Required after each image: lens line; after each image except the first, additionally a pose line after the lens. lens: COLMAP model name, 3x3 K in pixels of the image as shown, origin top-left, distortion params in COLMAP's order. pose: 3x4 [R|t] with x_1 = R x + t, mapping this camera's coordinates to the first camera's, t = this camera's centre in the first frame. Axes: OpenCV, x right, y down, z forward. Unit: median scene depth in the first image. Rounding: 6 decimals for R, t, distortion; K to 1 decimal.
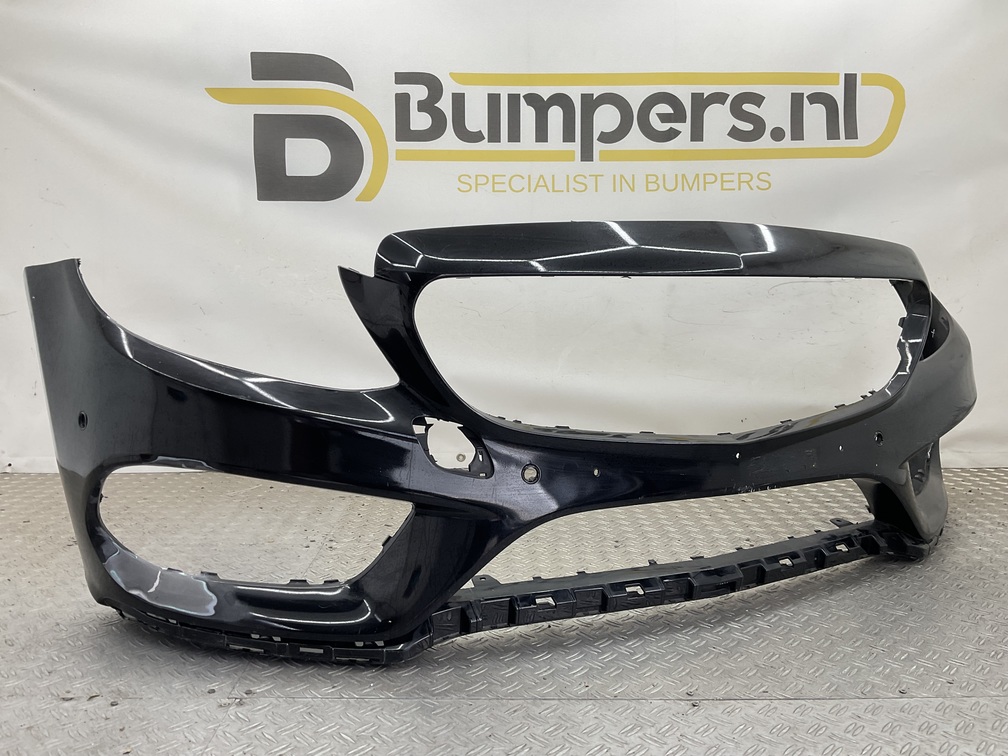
lens RADIAL K [[840.5, 0, 494.4], [0, 840.5, 377.4], [0, 0, 1]] dist [0.048806, -0.100043]
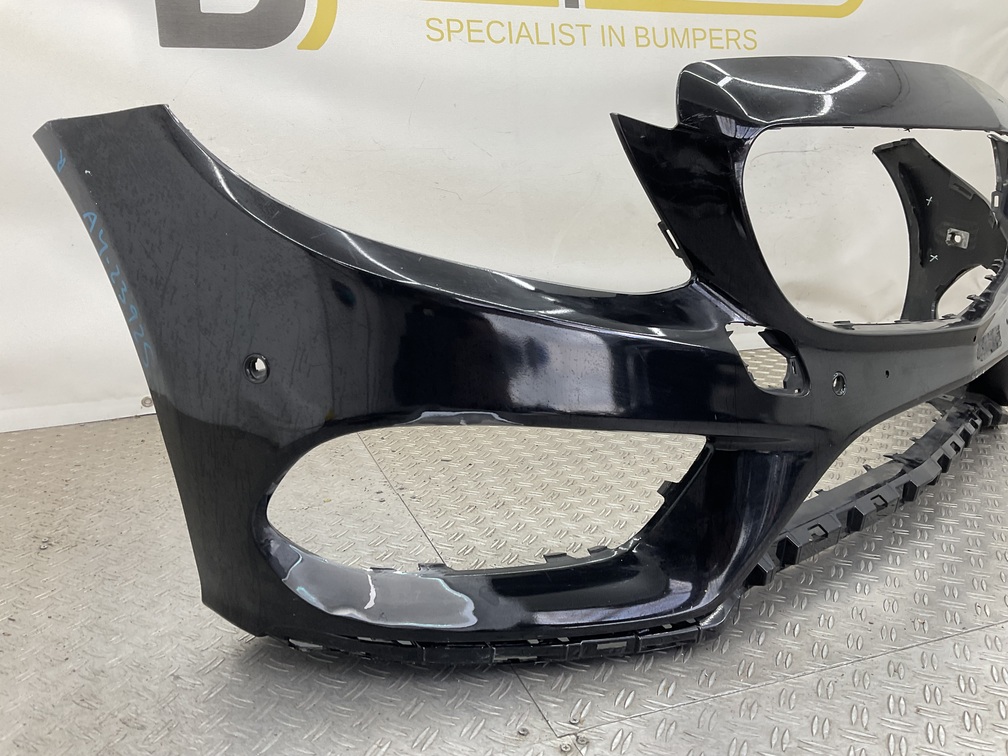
lens RADIAL K [[840.5, 0, 496.4], [0, 840.5, 385.9], [0, 0, 1]] dist [0.048806, -0.100043]
pose [[0.942583, -0.098896, 0.318994, -0.271154], [0.054499, 0.987895, 0.145235, -0.008807], [-0.329495, -0.119511, 0.936563, 0.186089]]
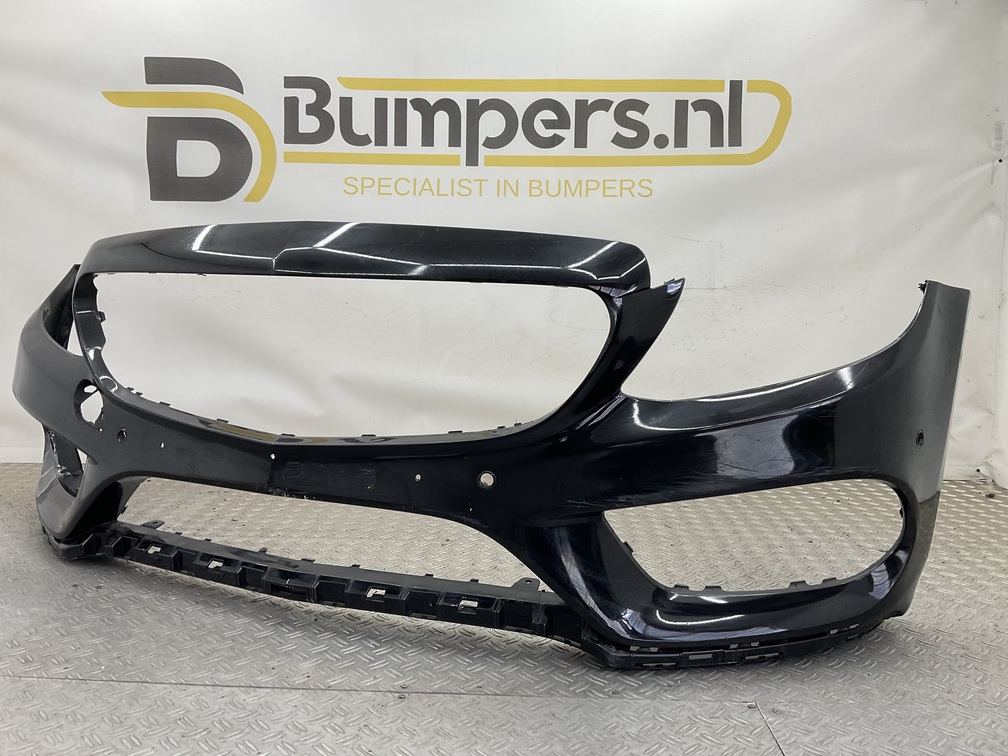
lens RADIAL K [[840.5, 0, 500.2], [0, 840.5, 377.5], [0, 0, 1]] dist [0.048806, -0.100043]
pose [[0.999198, 0.019858, -0.034757, 0.184995], [-0.019993, 0.999794, -0.003525, 0.000697], [0.034680, 0.004217, 0.999390, -0.009617]]
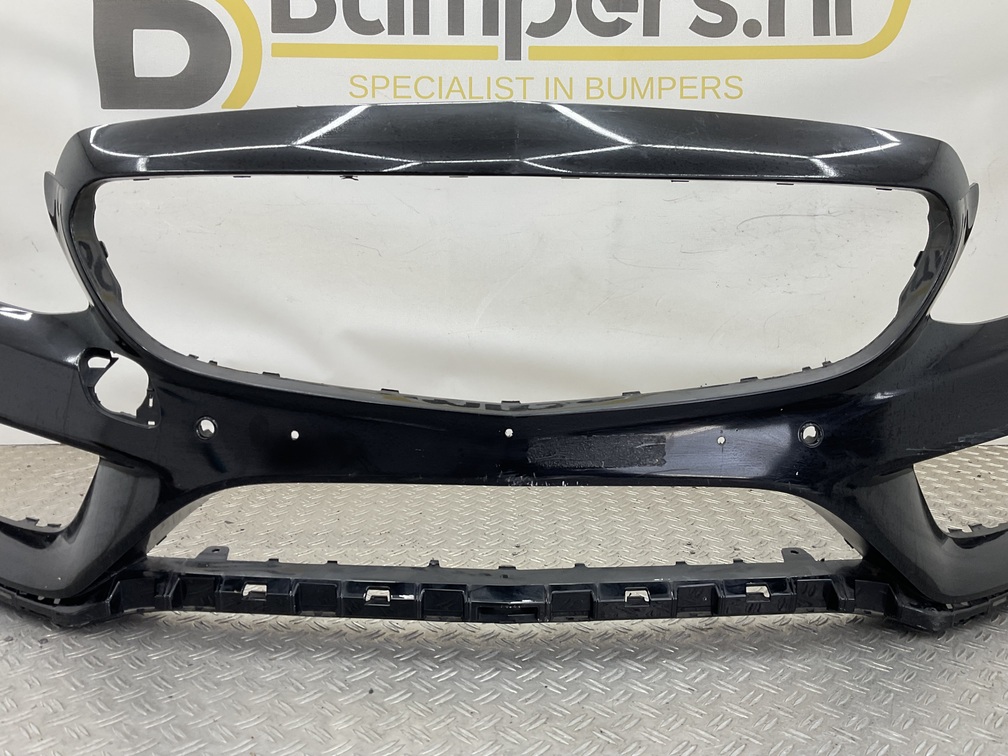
lens RADIAL K [[840.5, 0, 500.6], [0, 840.5, 378.7], [0, 0, 1]] dist [0.048806, -0.100043]
pose [[0.999974, 0.005627, 0.004566, 0.096647], [-0.005856, 0.998633, 0.051932, 0.002515], [-0.004267, -0.051957, 0.998640, 0.189726]]
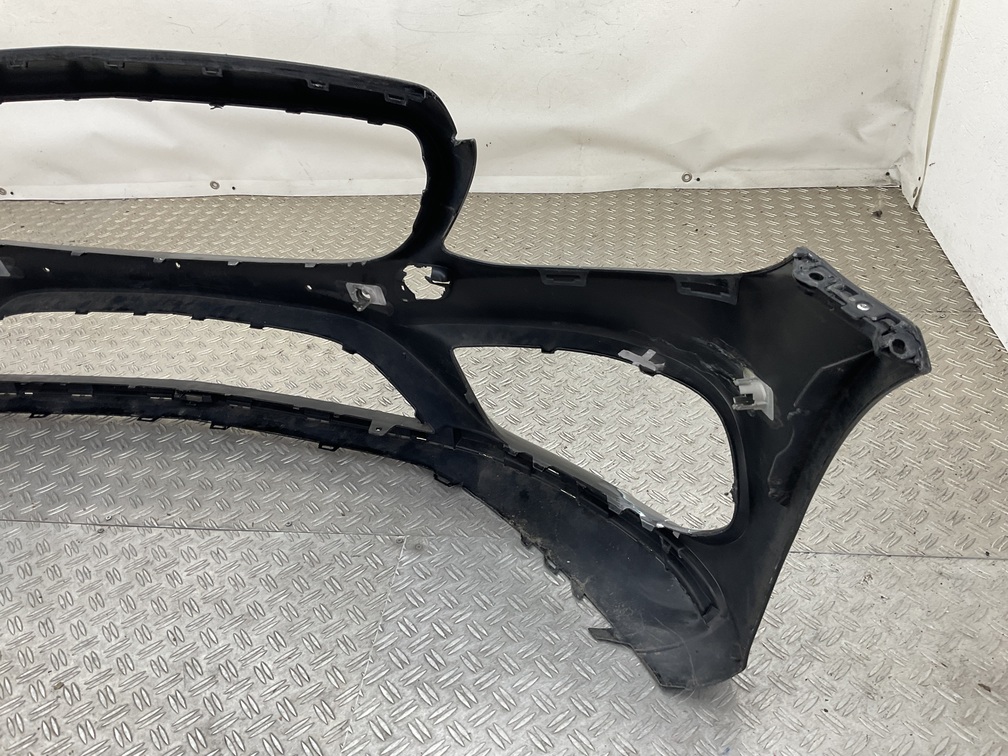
lens RADIAL K [[840.5, 0, 507.7], [0, 840.5, 386.8], [0, 0, 1]] dist [0.048806, -0.100043]
pose [[0.990223, 0.020774, -0.137935, 0.456454], [0.046583, 0.882832, 0.467374, -0.147235], [0.131483, -0.469230, 0.873233, 0.072800]]
